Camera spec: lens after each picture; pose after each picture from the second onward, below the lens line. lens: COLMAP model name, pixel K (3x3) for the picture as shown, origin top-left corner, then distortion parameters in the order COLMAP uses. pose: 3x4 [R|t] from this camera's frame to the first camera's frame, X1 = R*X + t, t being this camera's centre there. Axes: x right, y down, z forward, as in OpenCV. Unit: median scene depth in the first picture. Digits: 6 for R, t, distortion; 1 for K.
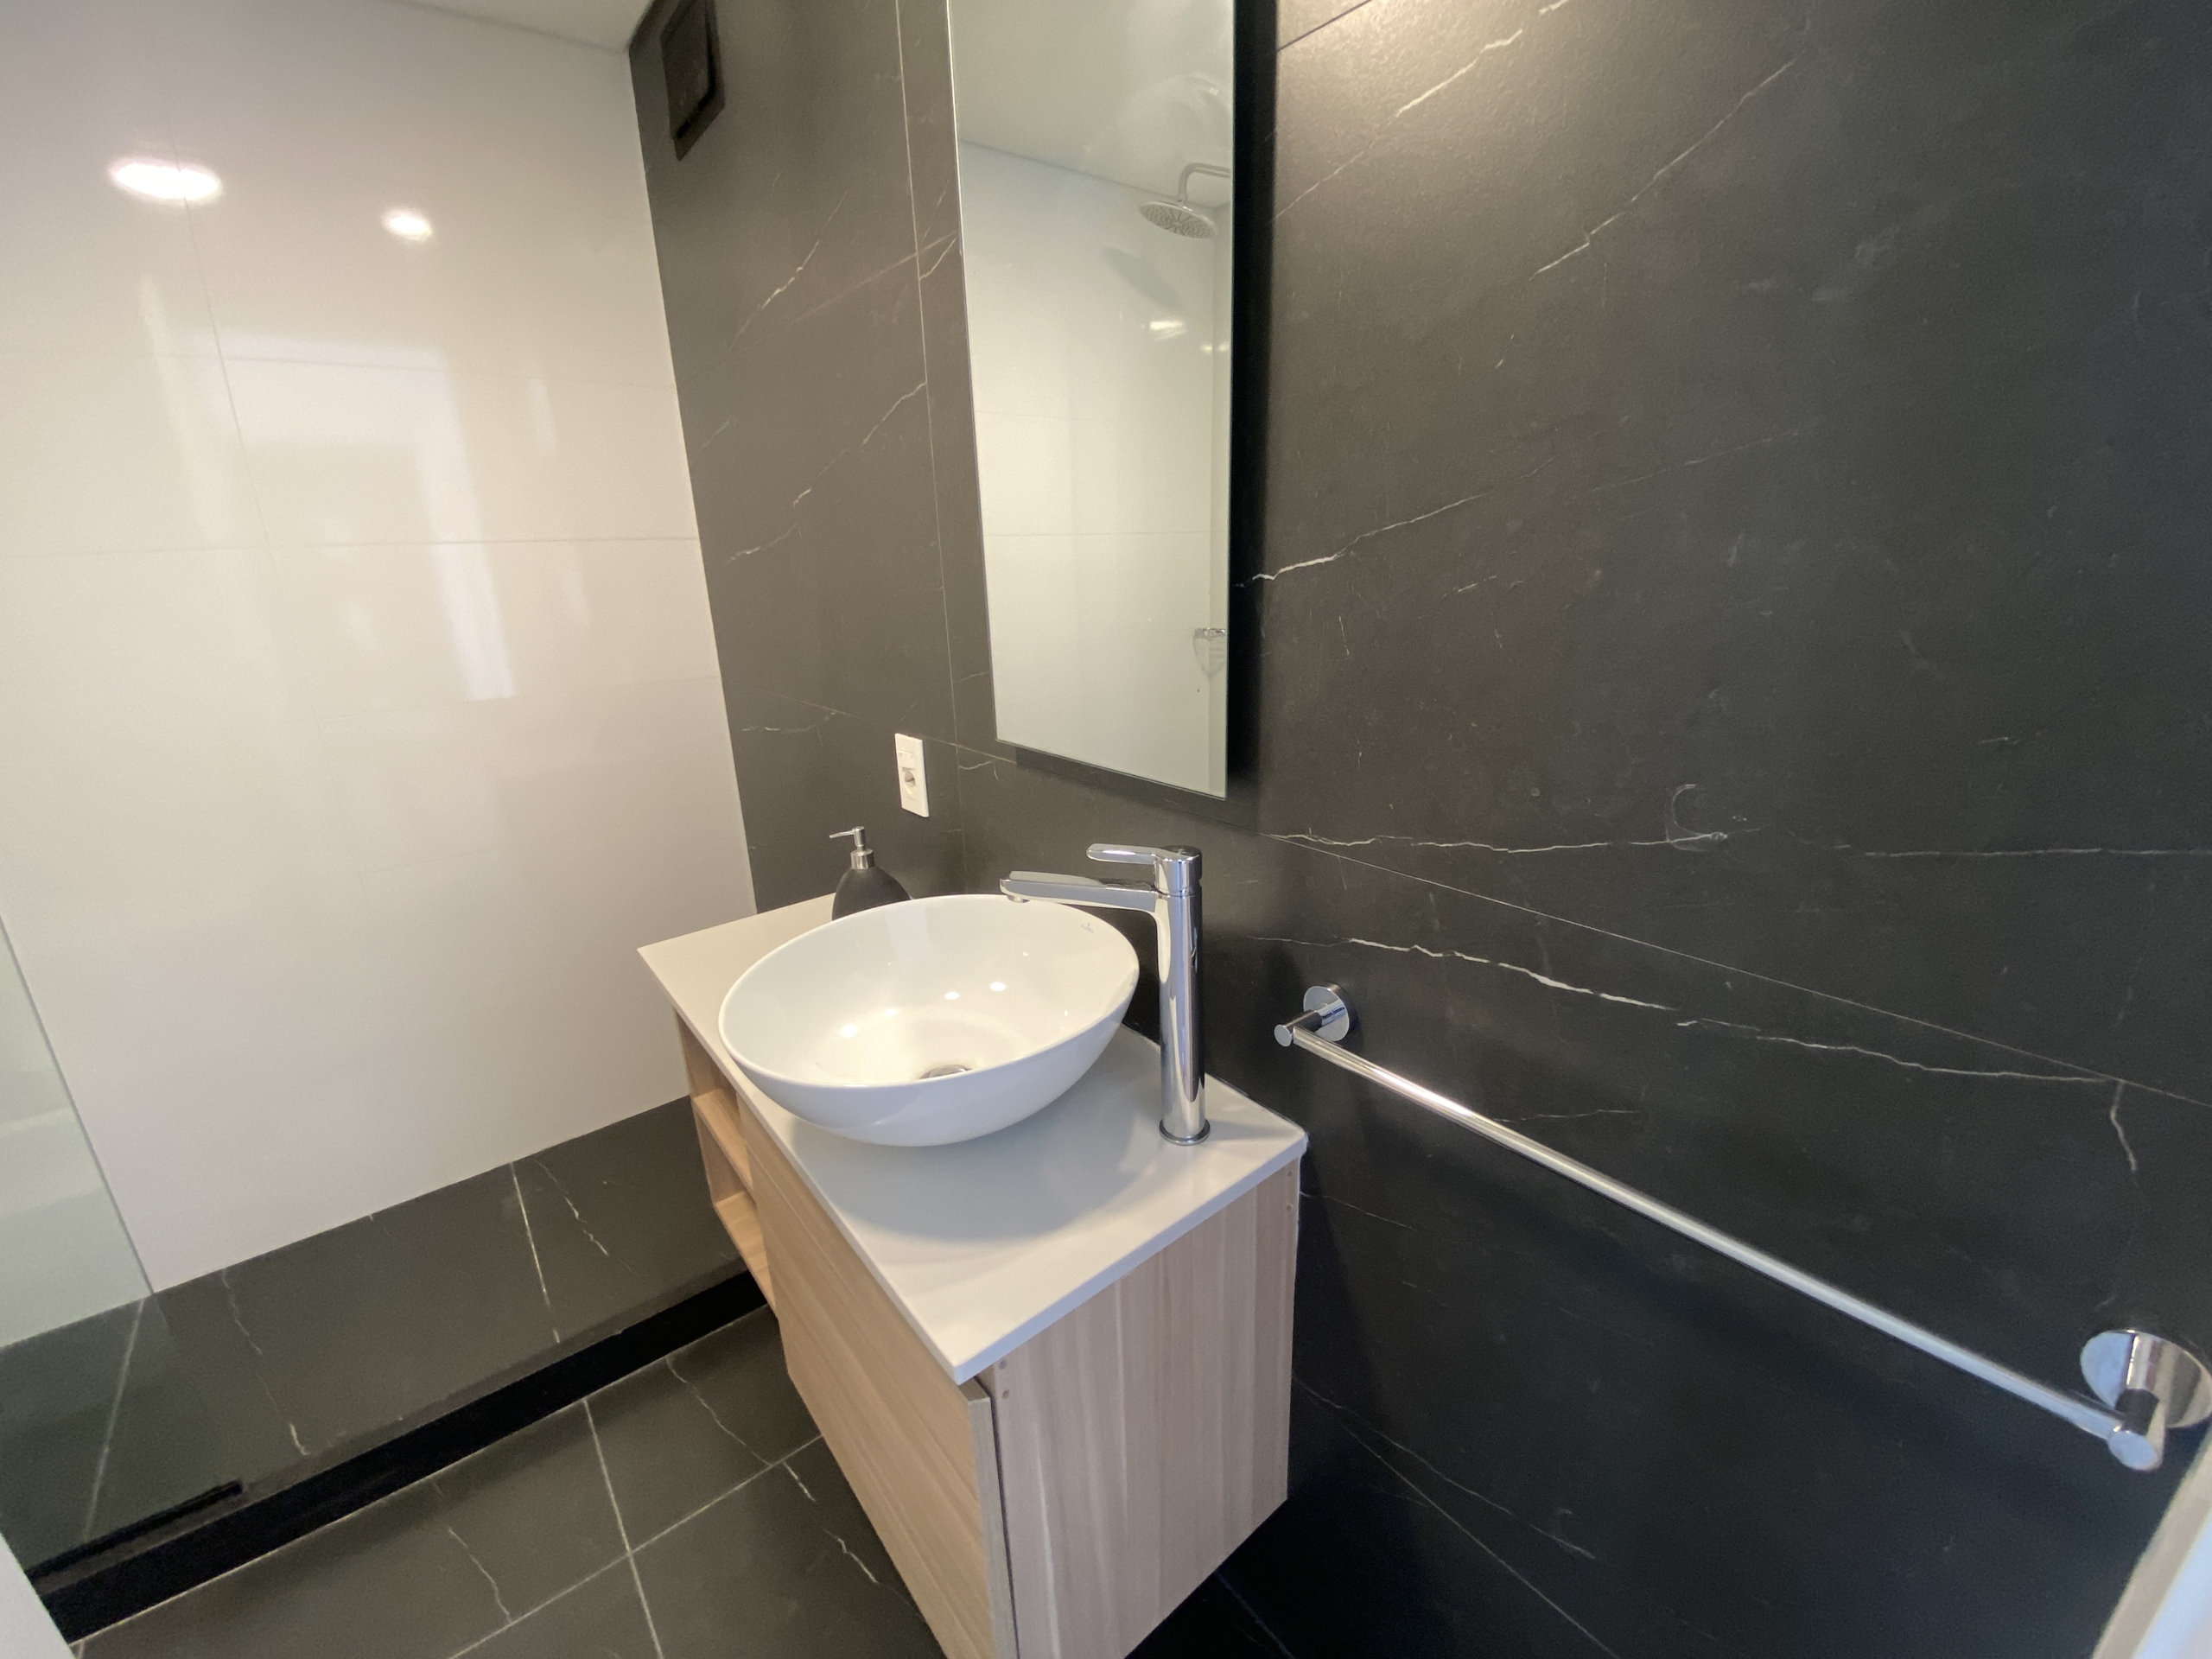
lens RADIAL K [[895.8, 0, 1099.6], [0, 895.8, 825.9], [0, 0, 1]] dist [0.046094, -0.030101]
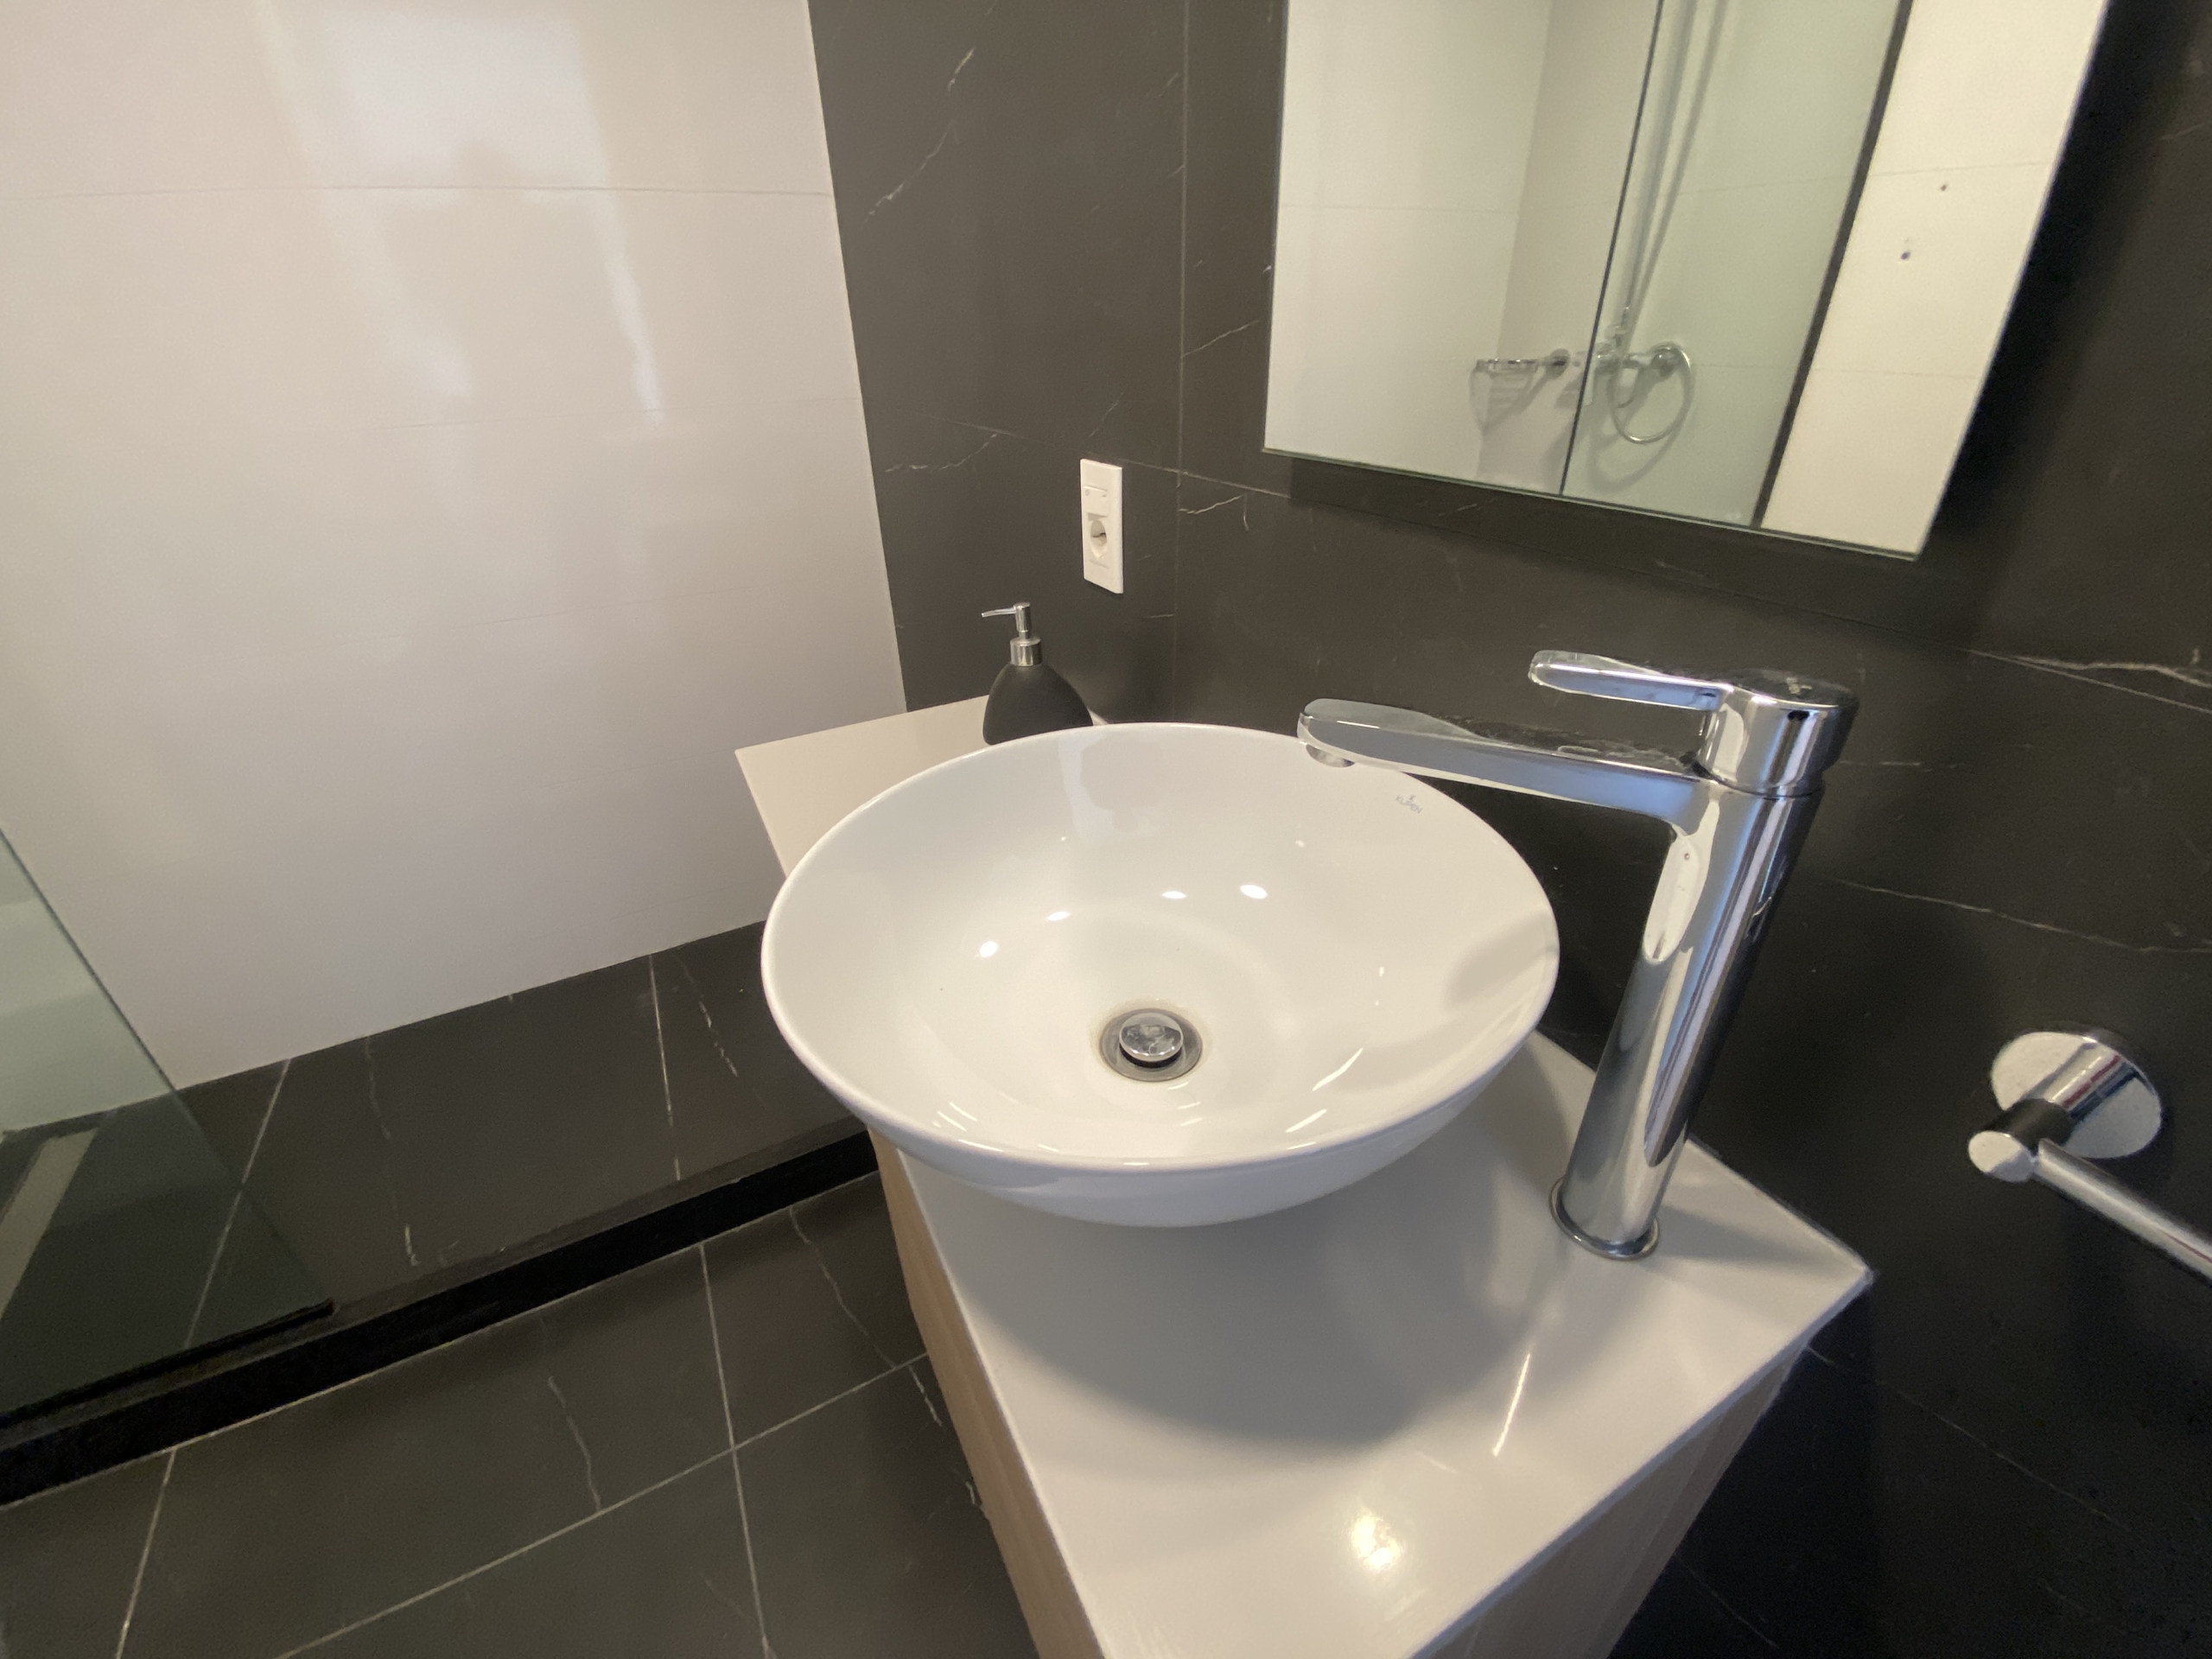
lens RADIAL K [[895.8, 0, 1099.6], [0, 895.8, 825.9], [0, 0, 1]] dist [0.046094, -0.030101]
pose [[0.982276, 0.096859, -0.160477, -0.089620], [-0.059413, 0.972883, 0.223535, 0.010900], [0.177777, -0.210038, 0.961394, 0.338165]]
